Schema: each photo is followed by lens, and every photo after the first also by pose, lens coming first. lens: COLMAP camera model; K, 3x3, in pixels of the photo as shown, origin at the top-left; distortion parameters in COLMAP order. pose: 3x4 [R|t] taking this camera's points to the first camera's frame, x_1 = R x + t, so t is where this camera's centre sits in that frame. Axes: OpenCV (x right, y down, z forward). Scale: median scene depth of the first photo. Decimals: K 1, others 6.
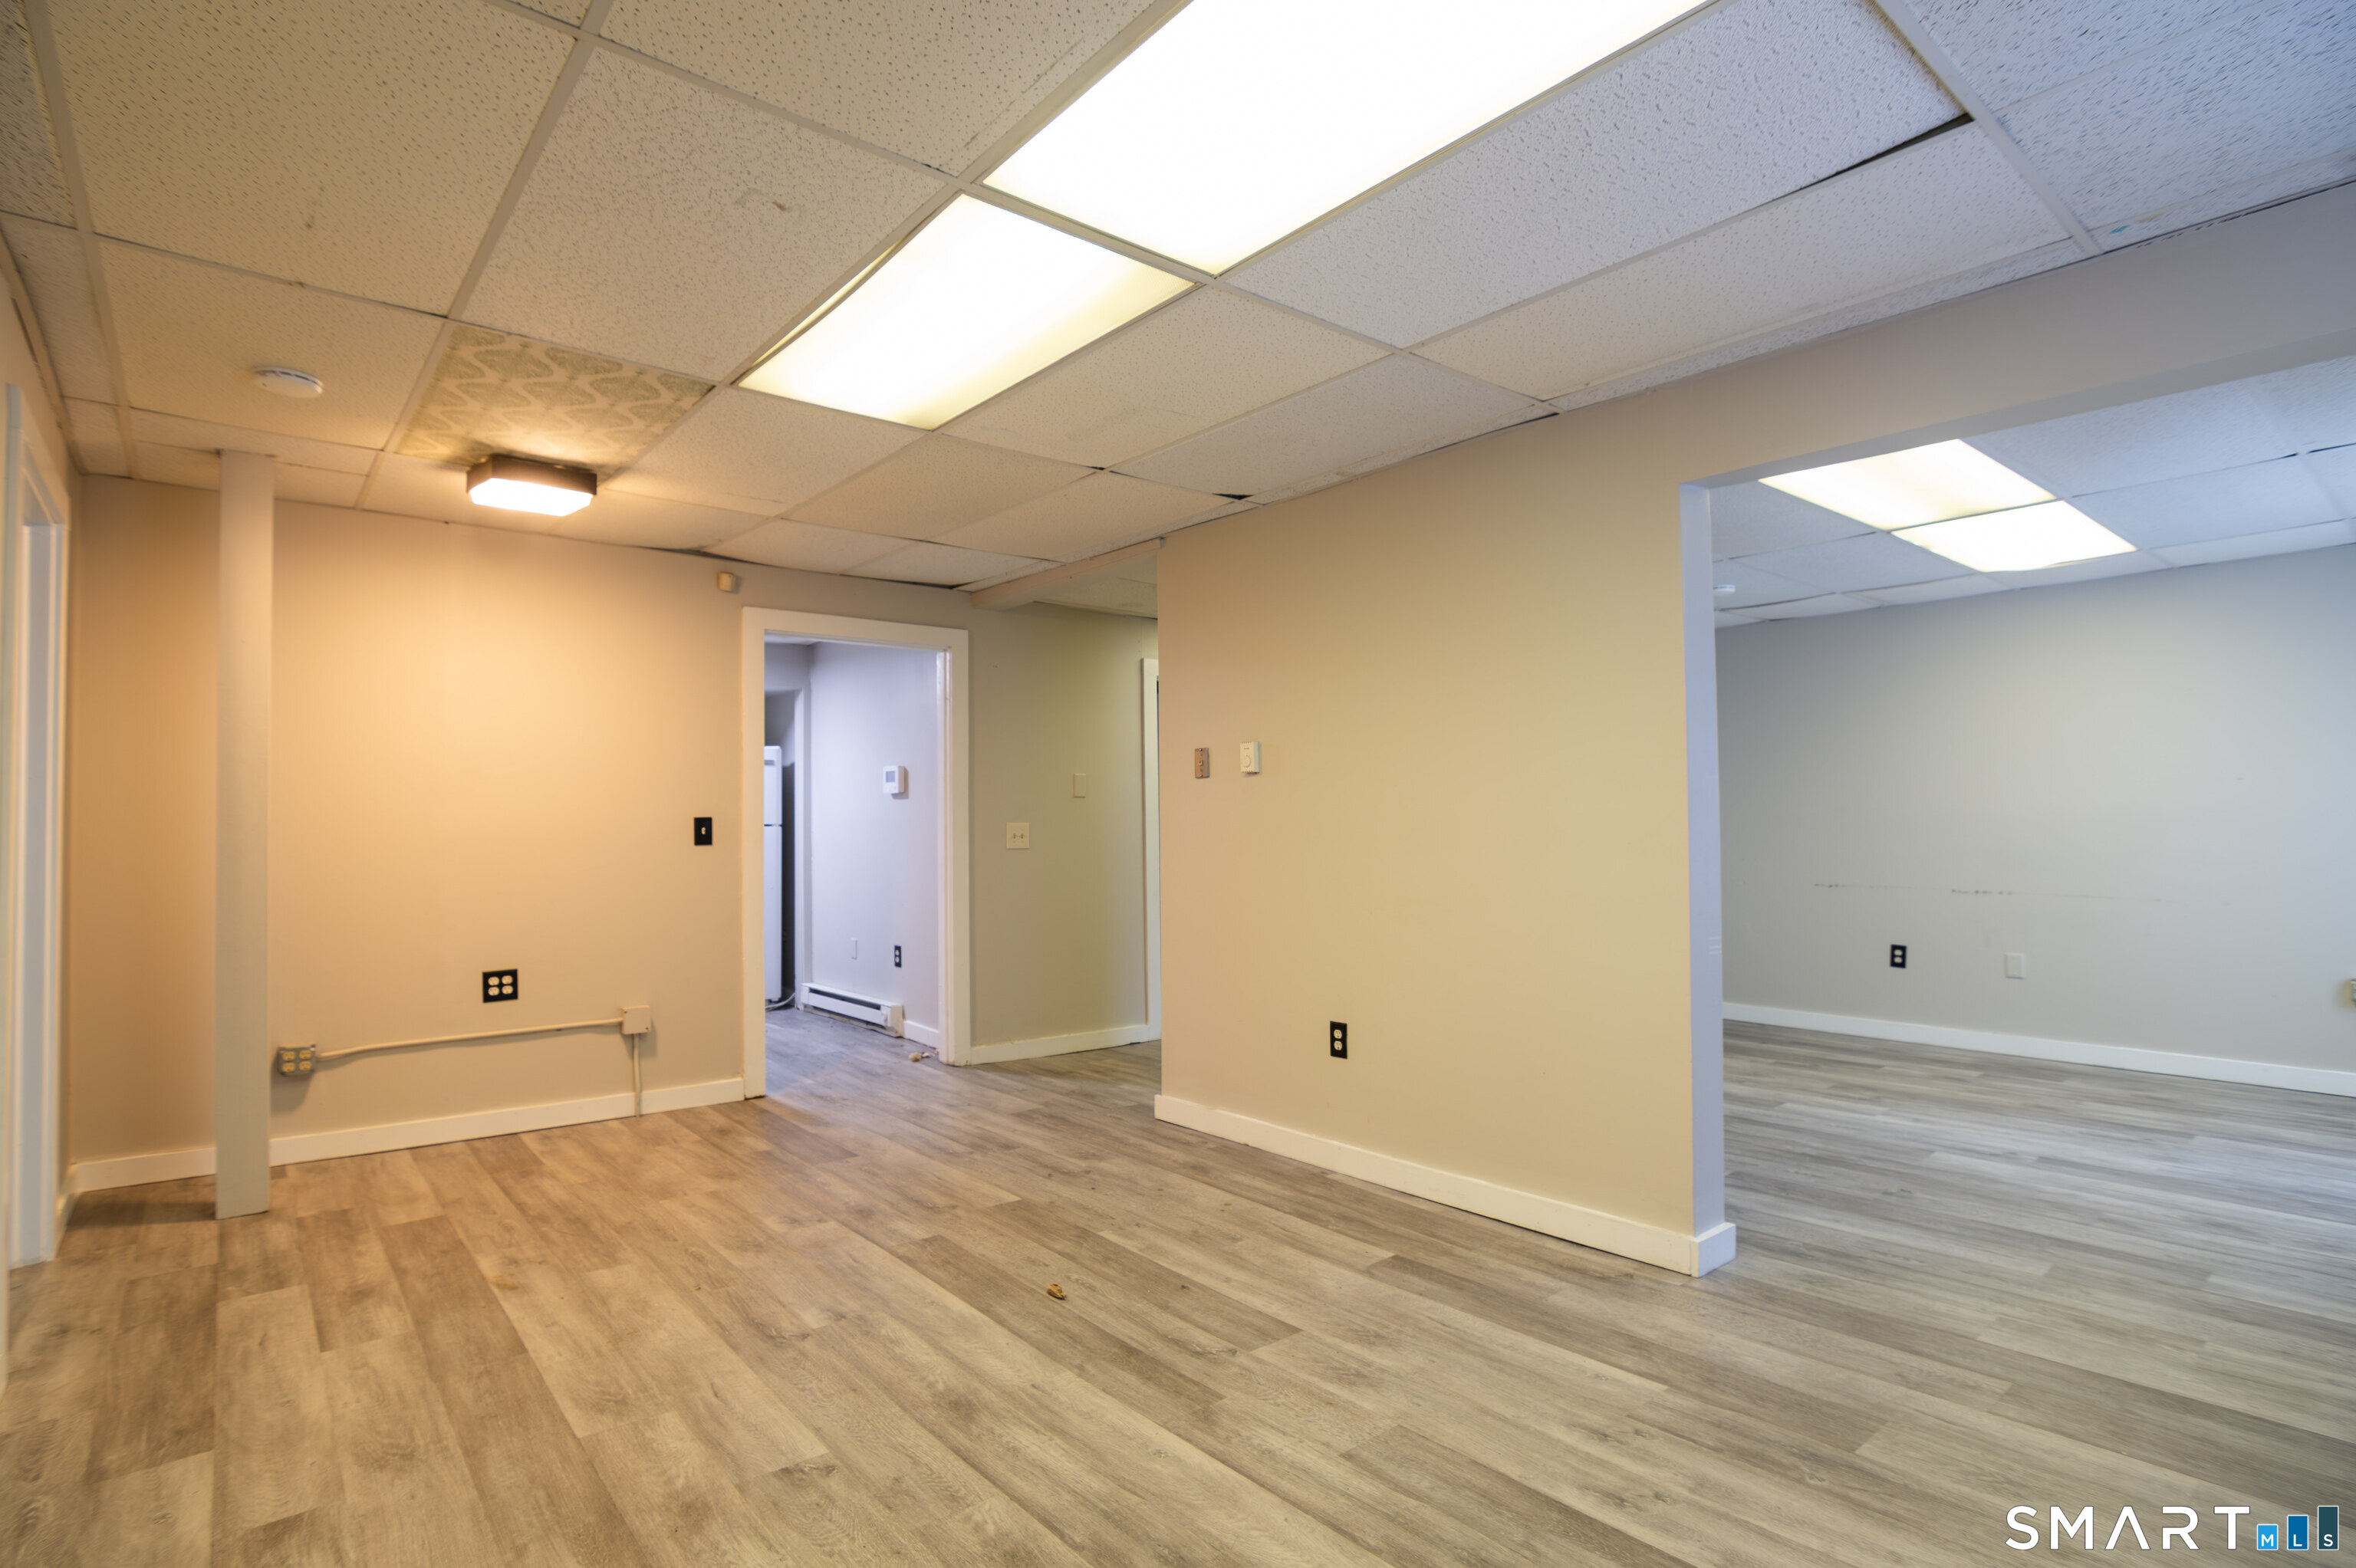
lens RADIAL K [[1159.7, 0, 1162.0], [0, 1159.7, 790.4], [0, 0, 1]] dist [-0.026502, 0.008396]
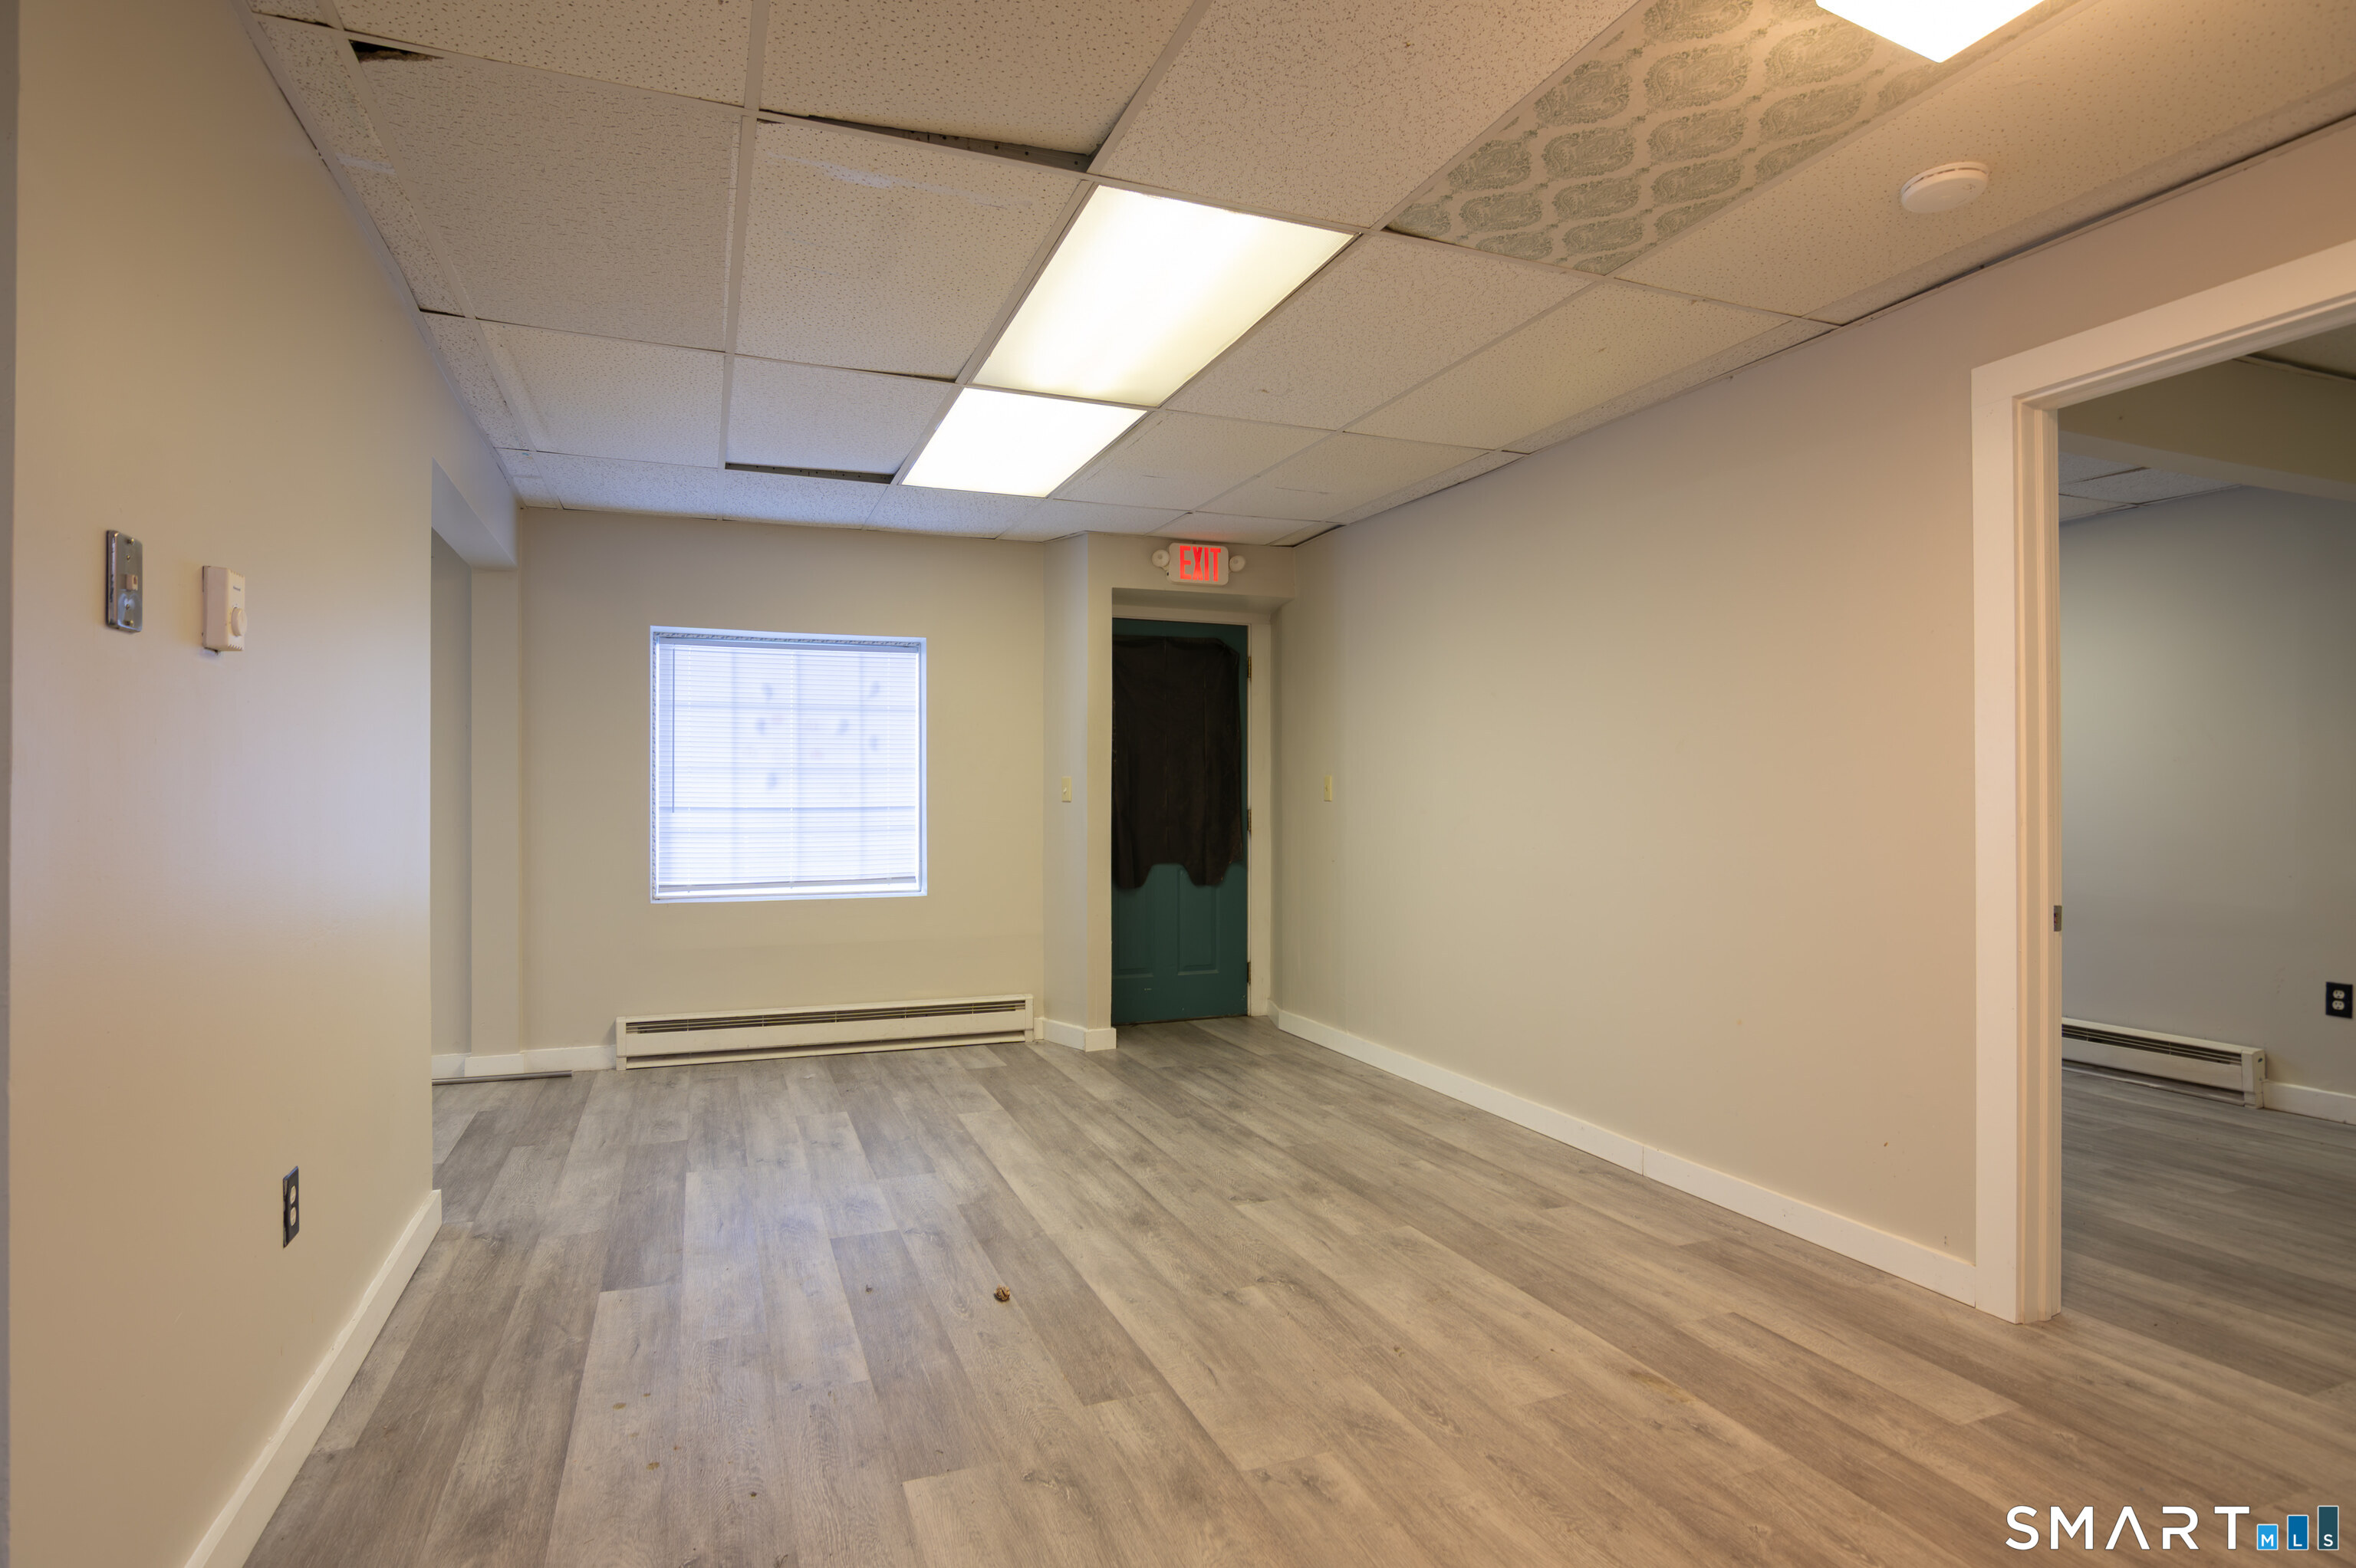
lens RADIAL K [[1215.8, 0, 1160.6], [0, 1215.8, 792.2], [0, 0, 1]] dist [-0.027830, 0.006679]
pose [[-0.949304, 0.007577, 0.314269, -0.503831], [-0.003415, 0.999402, -0.034410, 0.065035], [-0.314342, -0.033739, -0.948710, 1.836317]]
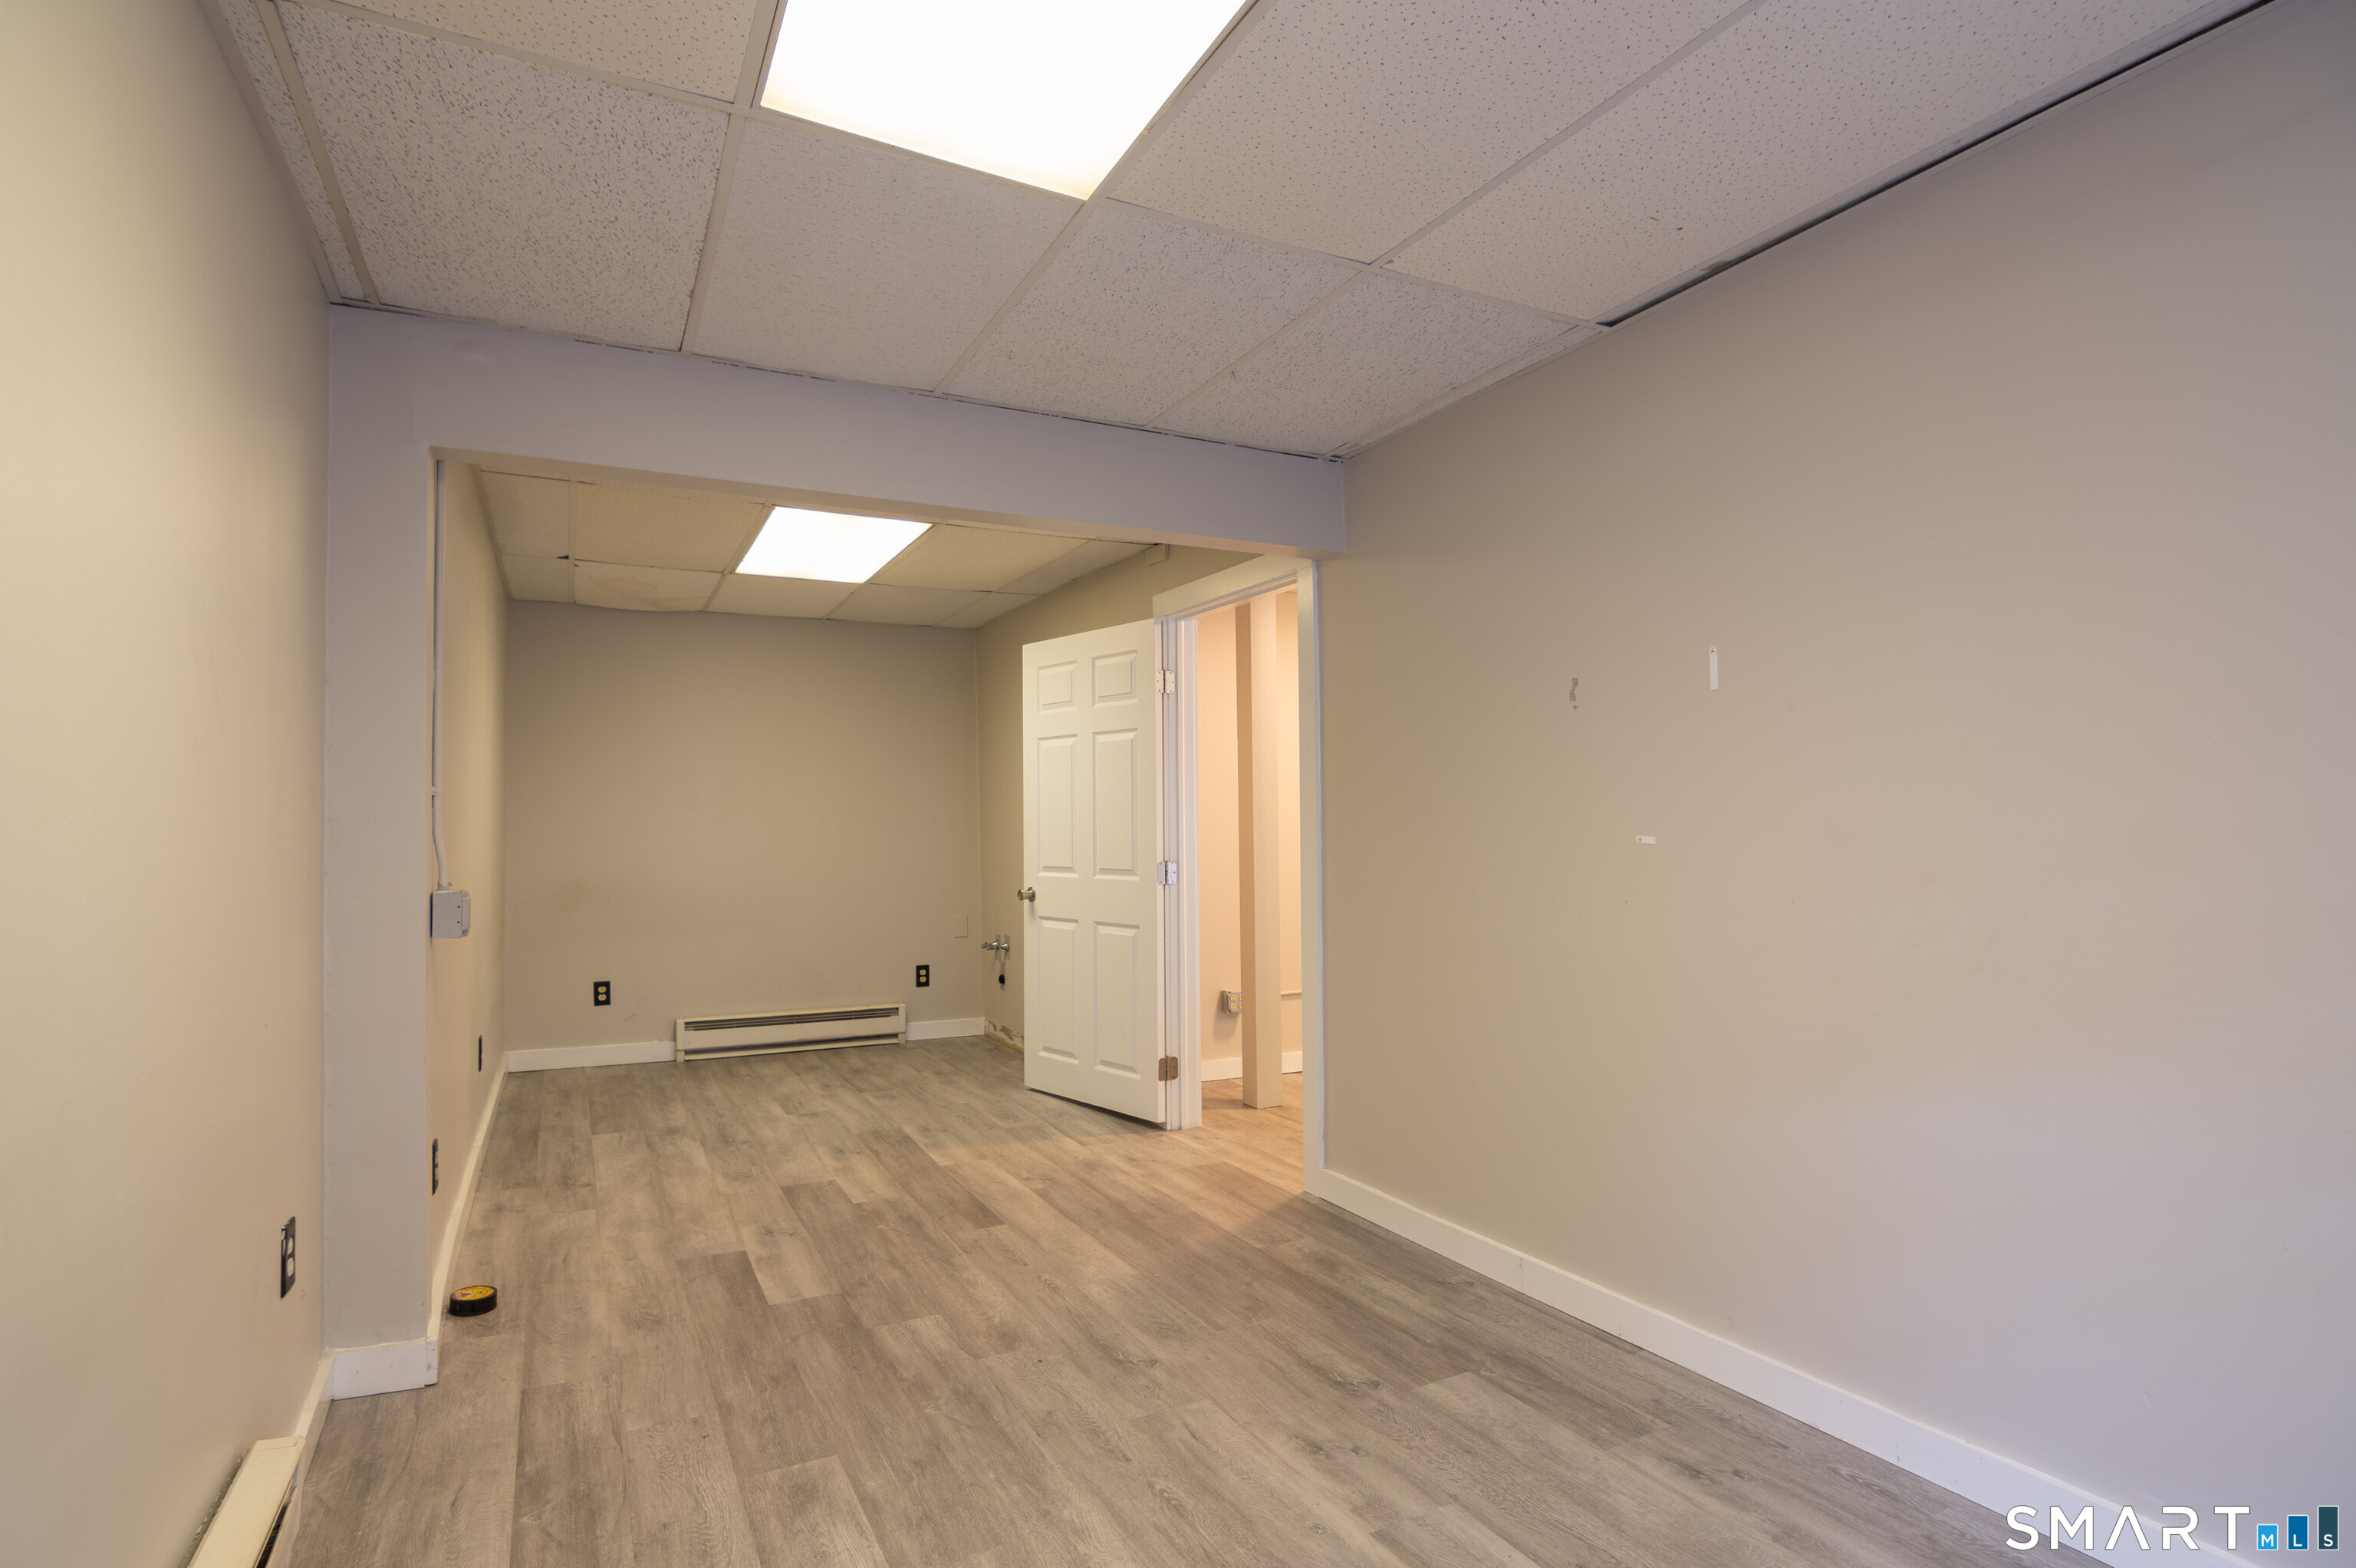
lens RADIAL K [[1159.7, 0, 1167.3], [0, 1159.7, 806.8], [0, 0, 1]] dist [-0.026502, 0.008396]
pose [[0.978815, -0.005680, -0.204666, -0.742806], [0.007259, 0.999949, 0.006966, -0.006766], [0.204616, -0.008304, 0.978807, -0.480461]]
